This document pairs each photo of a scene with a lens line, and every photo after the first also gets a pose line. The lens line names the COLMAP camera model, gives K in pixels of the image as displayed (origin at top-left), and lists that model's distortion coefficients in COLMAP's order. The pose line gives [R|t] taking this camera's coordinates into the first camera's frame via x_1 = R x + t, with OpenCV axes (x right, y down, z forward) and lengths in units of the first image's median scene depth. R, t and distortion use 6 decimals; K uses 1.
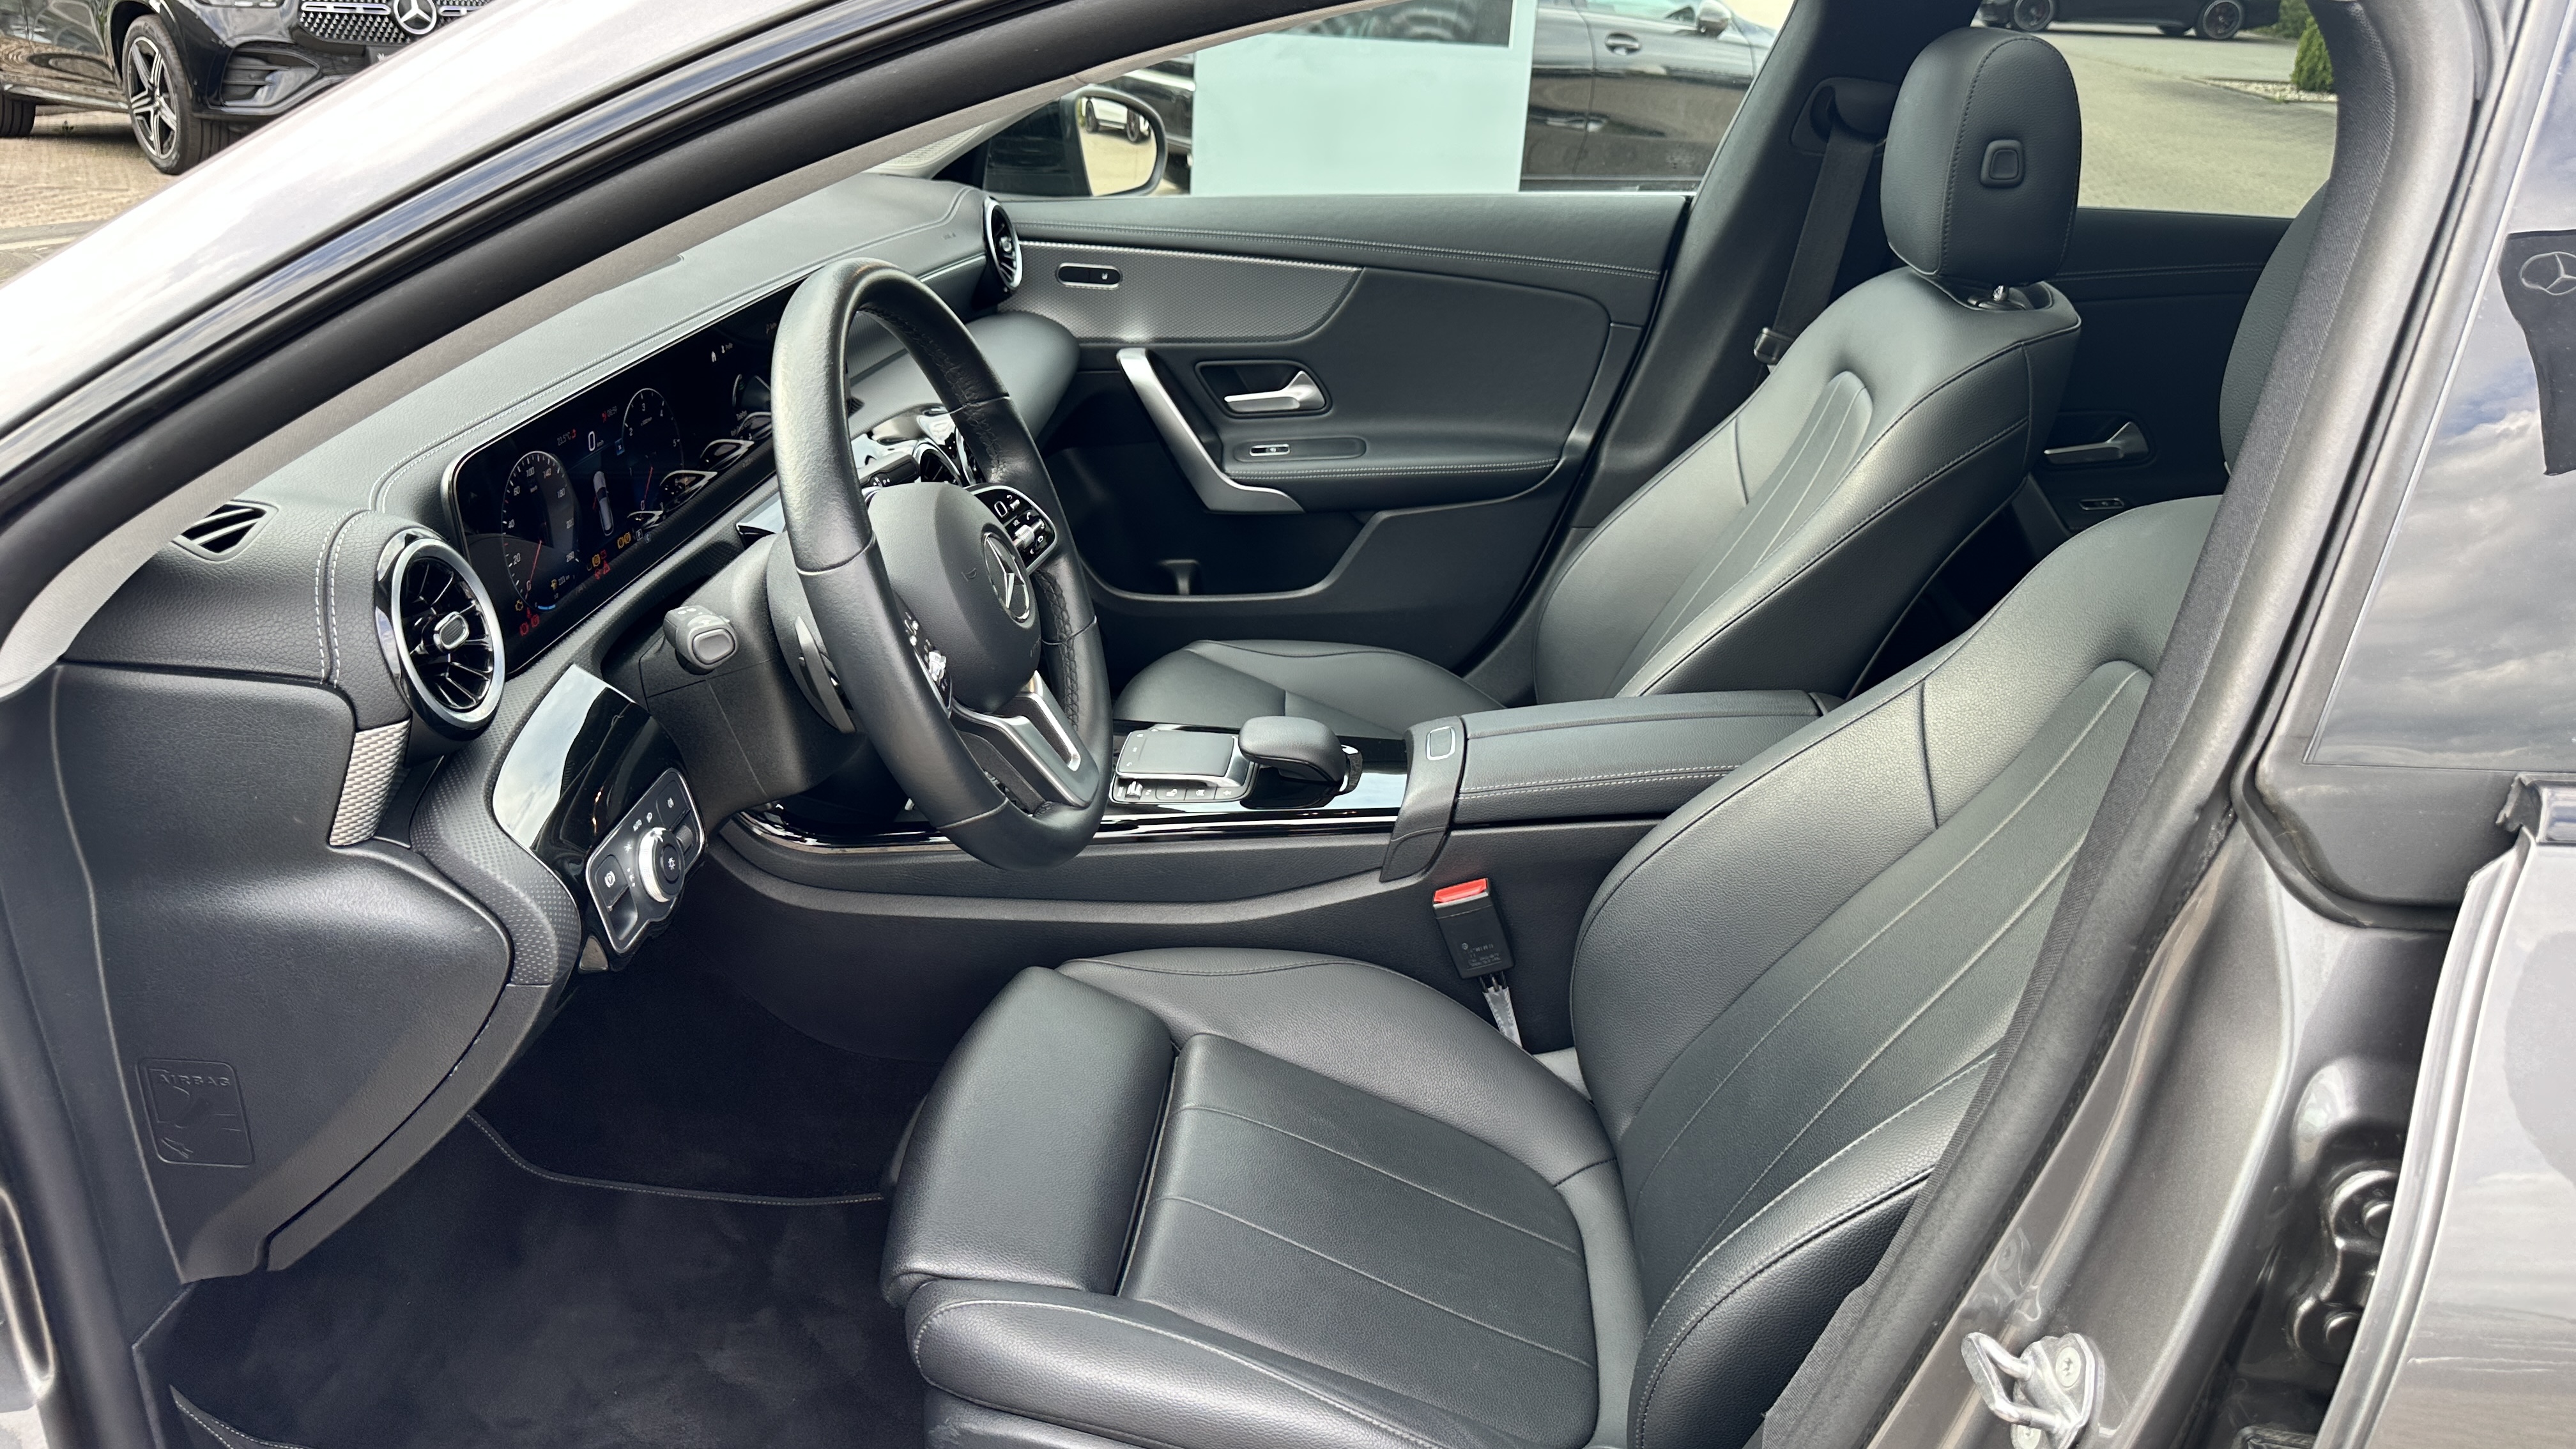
lens RADIAL K [[1776.7, 0, 1288.0], [0, 1776.7, 724.5], [0, 0, 1]] dist [0.158231, -0.285417]
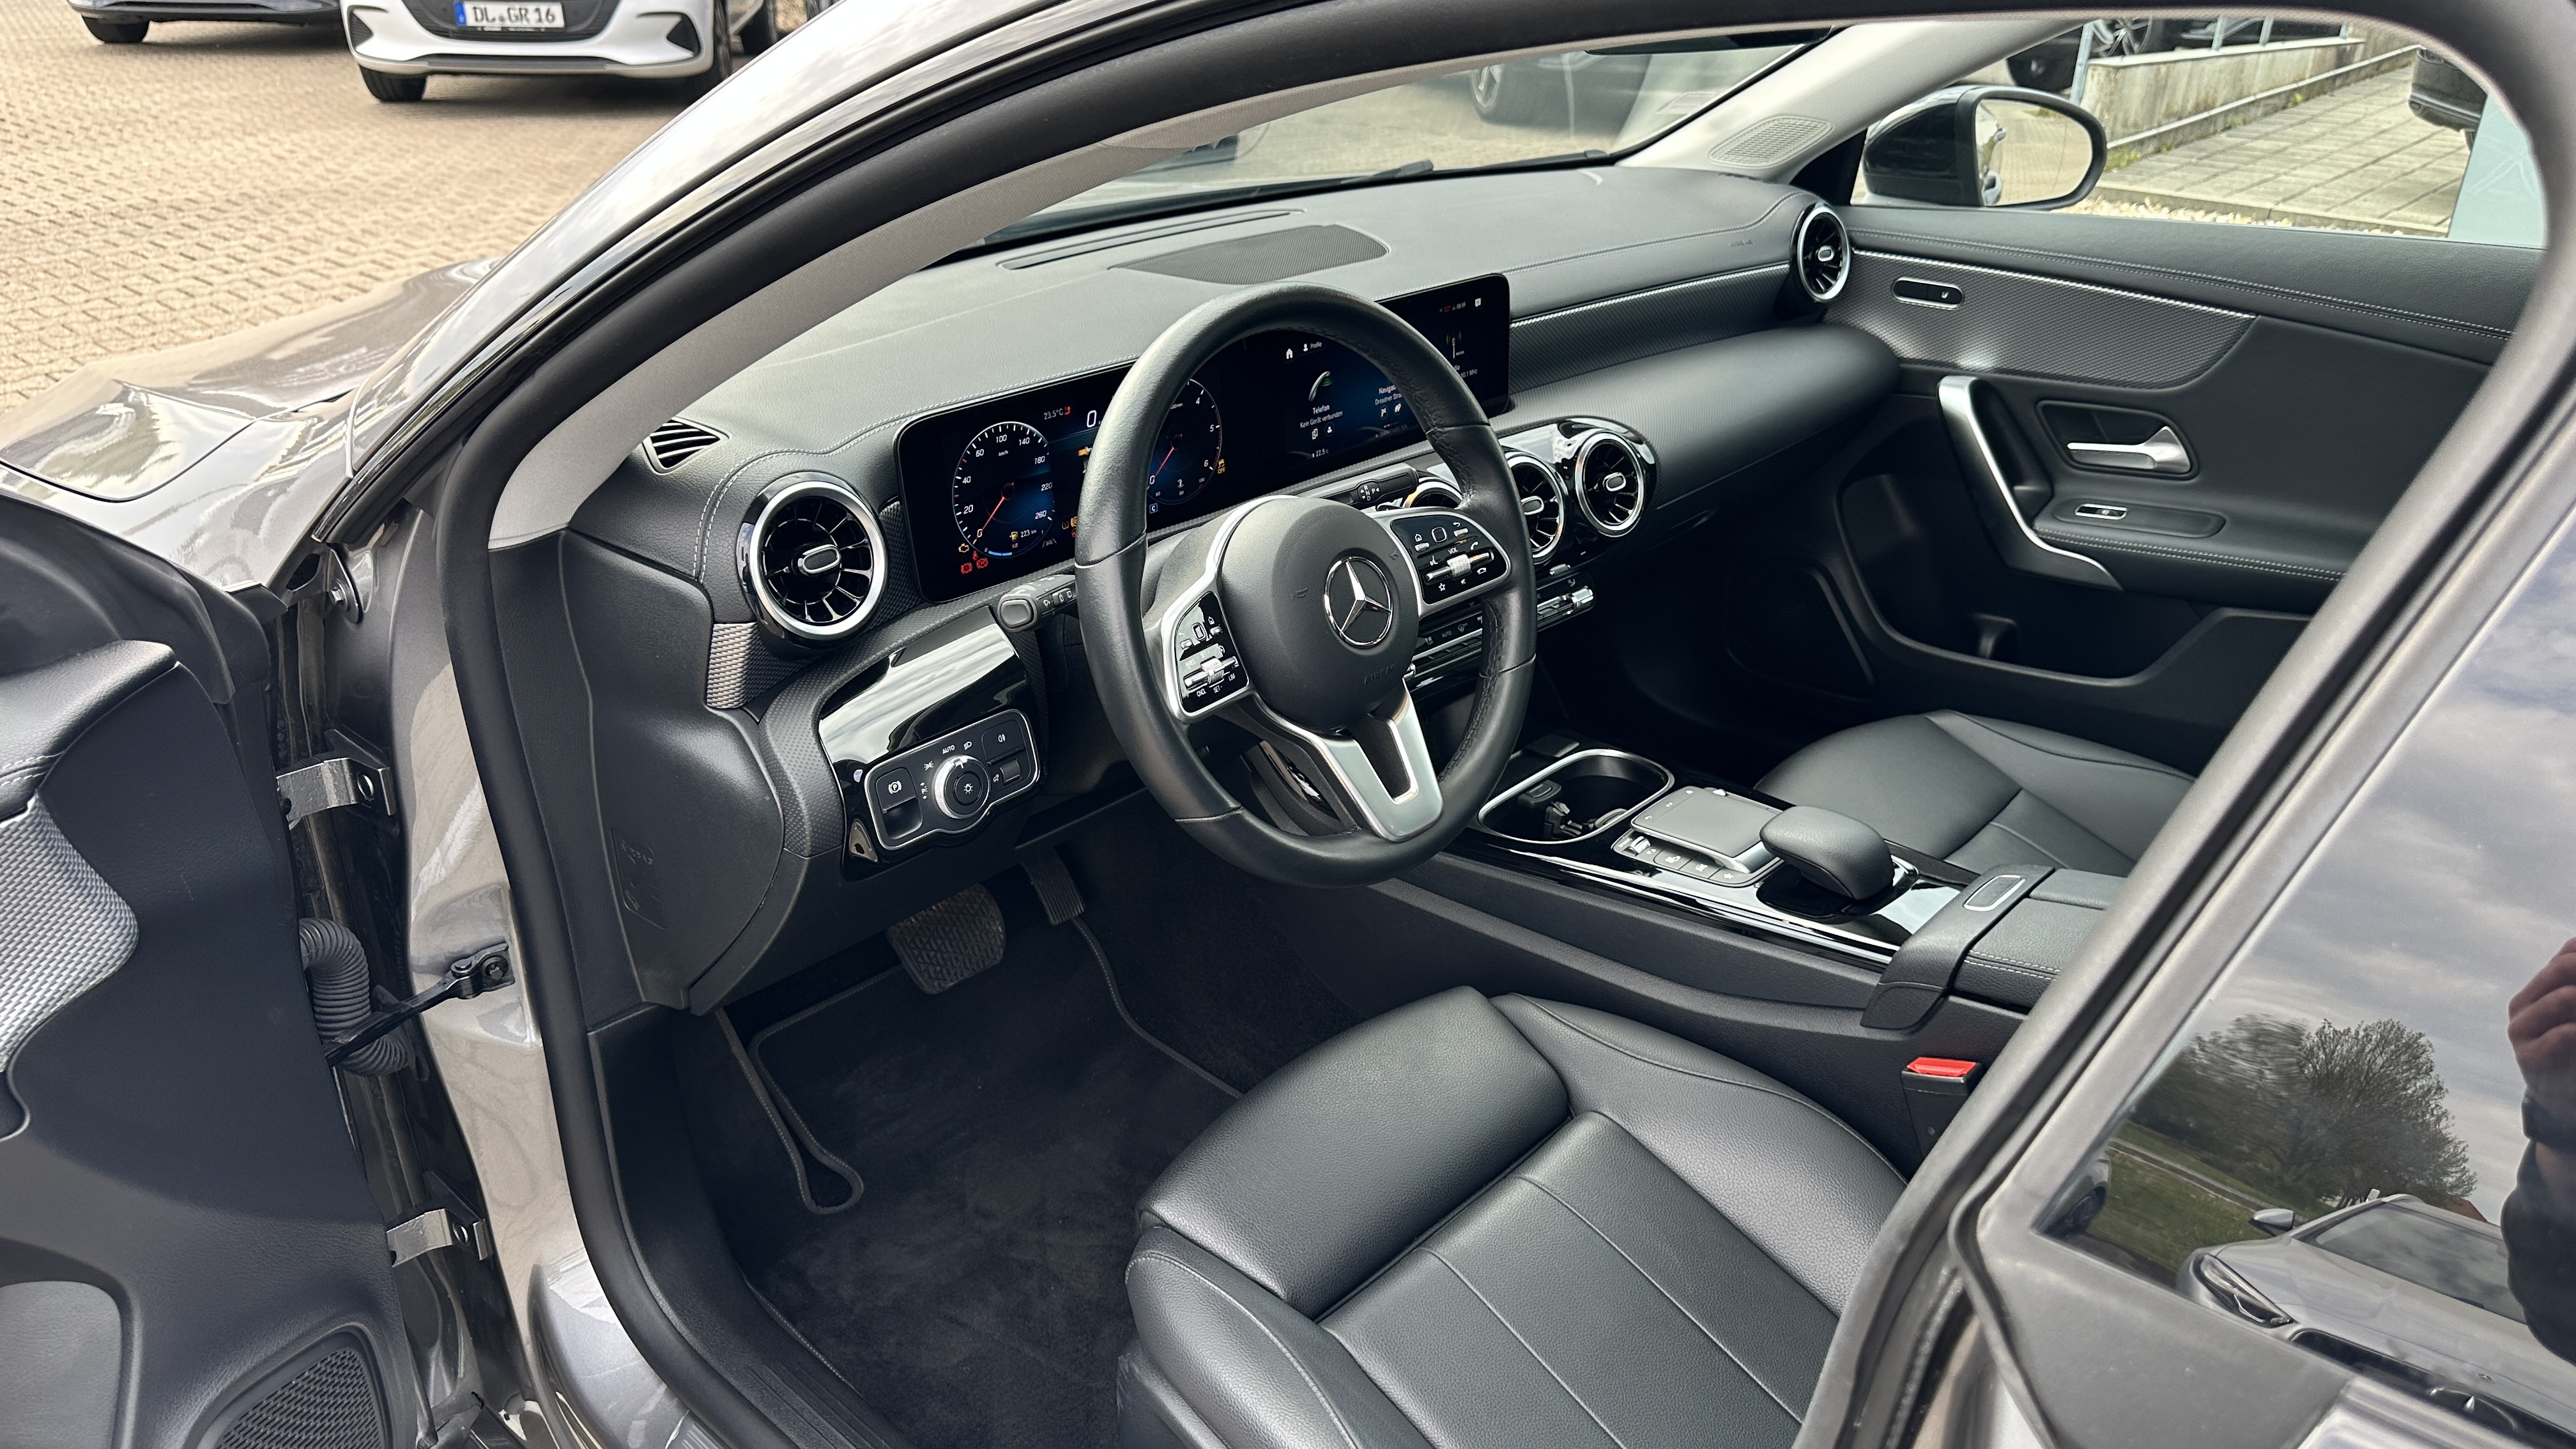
lens RADIAL K [[1776.7, 0, 1288.0], [0, 1776.7, 724.5], [0, 0, 1]] dist [0.158231, -0.285417]
pose [[0.788884, 0.235219, -0.567745, 0.282018], [-0.222386, 0.970506, 0.093079, -0.070237], [0.572893, 0.052830, 0.817926, 0.104584]]
